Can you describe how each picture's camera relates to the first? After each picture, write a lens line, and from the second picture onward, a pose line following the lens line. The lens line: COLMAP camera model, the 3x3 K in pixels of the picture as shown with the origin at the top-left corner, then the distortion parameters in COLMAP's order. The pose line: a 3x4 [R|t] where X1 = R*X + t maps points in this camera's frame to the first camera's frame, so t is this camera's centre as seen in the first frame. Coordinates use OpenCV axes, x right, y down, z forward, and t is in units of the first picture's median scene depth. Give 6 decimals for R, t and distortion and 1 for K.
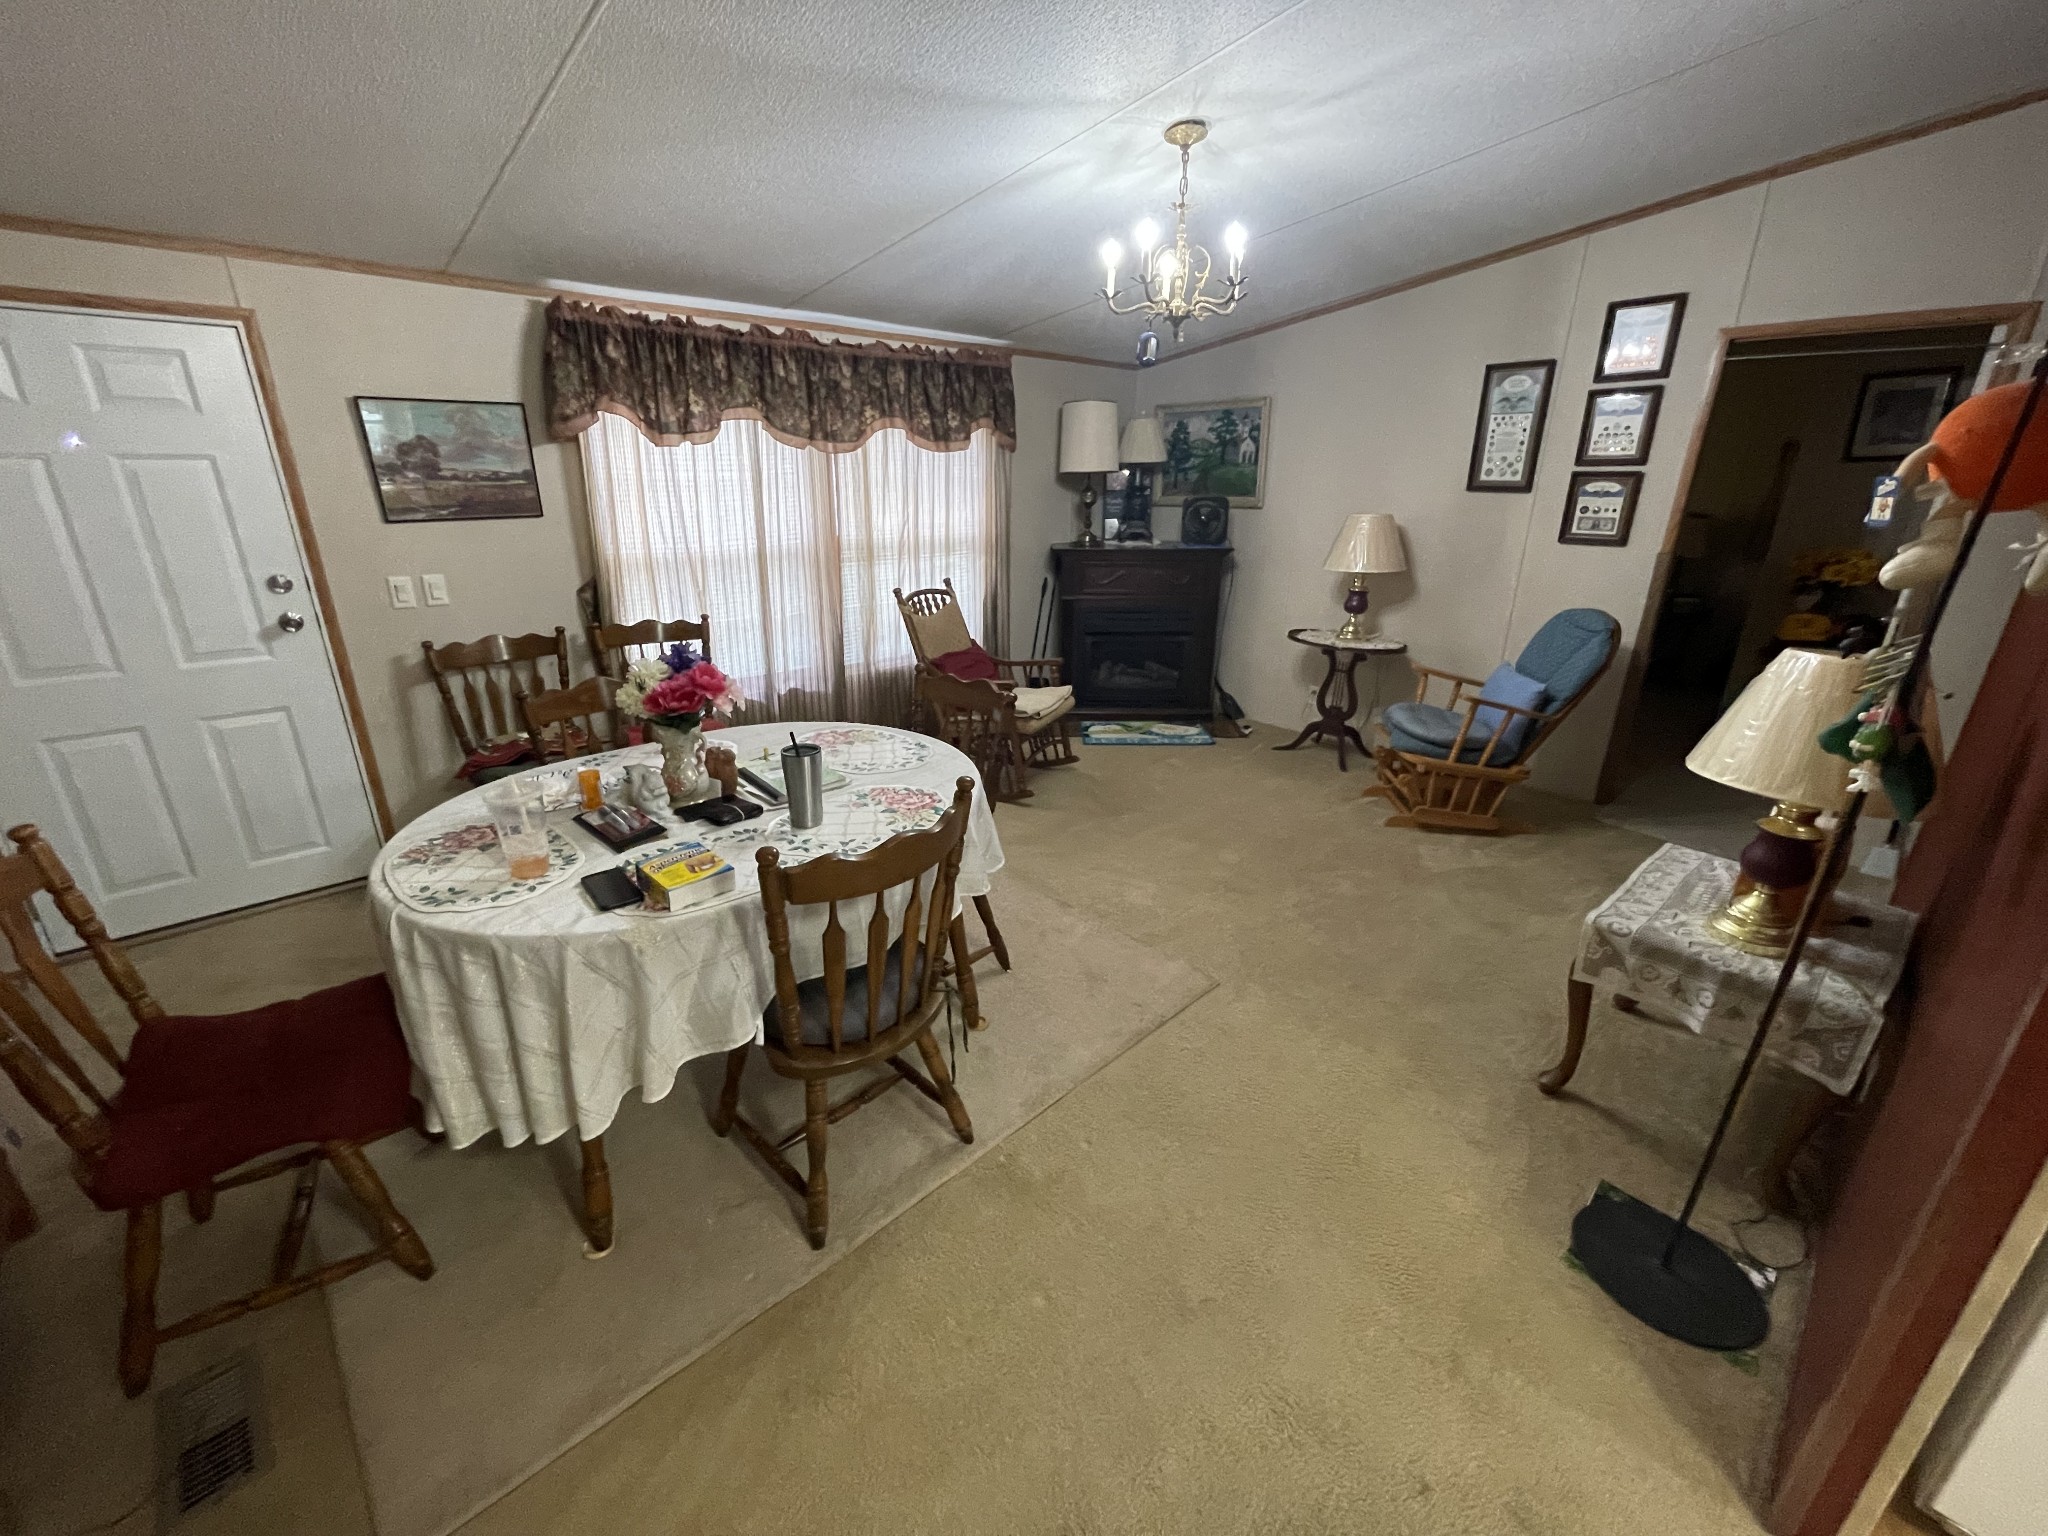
lens RADIAL K [[828.8, 0, 1020.6], [0, 828.8, 762.5], [0, 0, 1]] dist [-0.001031, 0.000069]
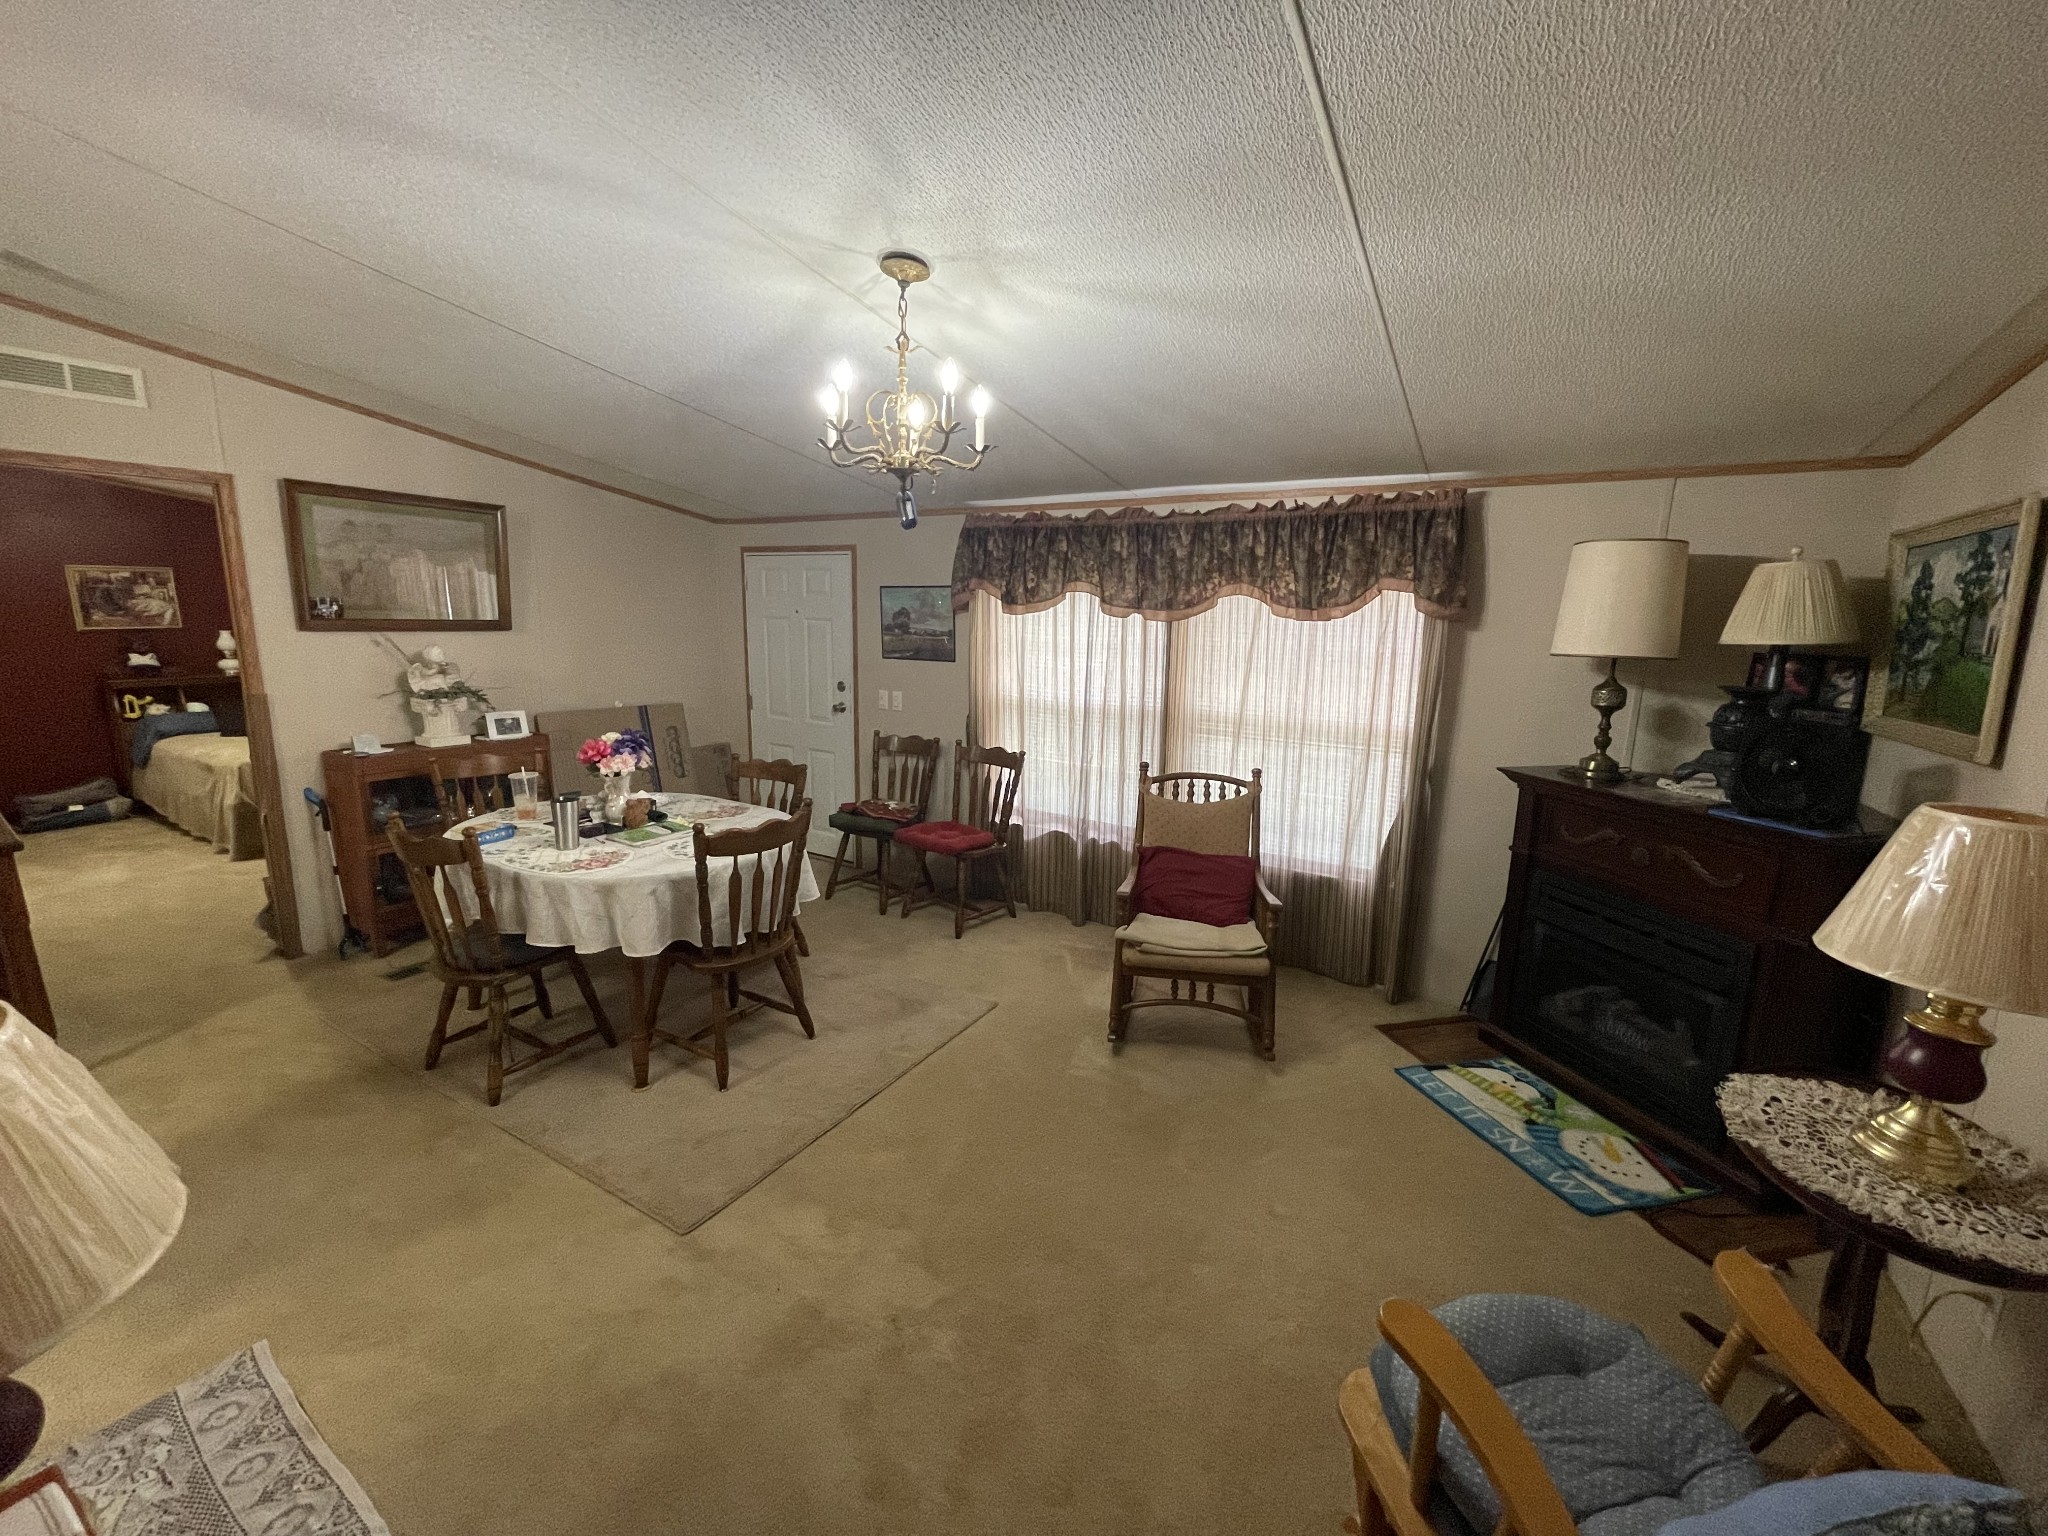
lens RADIAL K [[828.8, 0, 1020.6], [0, 828.8, 762.5], [0, 0, 1]] dist [-0.001031, 0.000069]
pose [[0.271293, 0.171964, -0.947010, 0.749078], [-0.341093, 0.937232, 0.072474, -0.256040], [0.900031, 0.303357, 0.312920, 0.660711]]
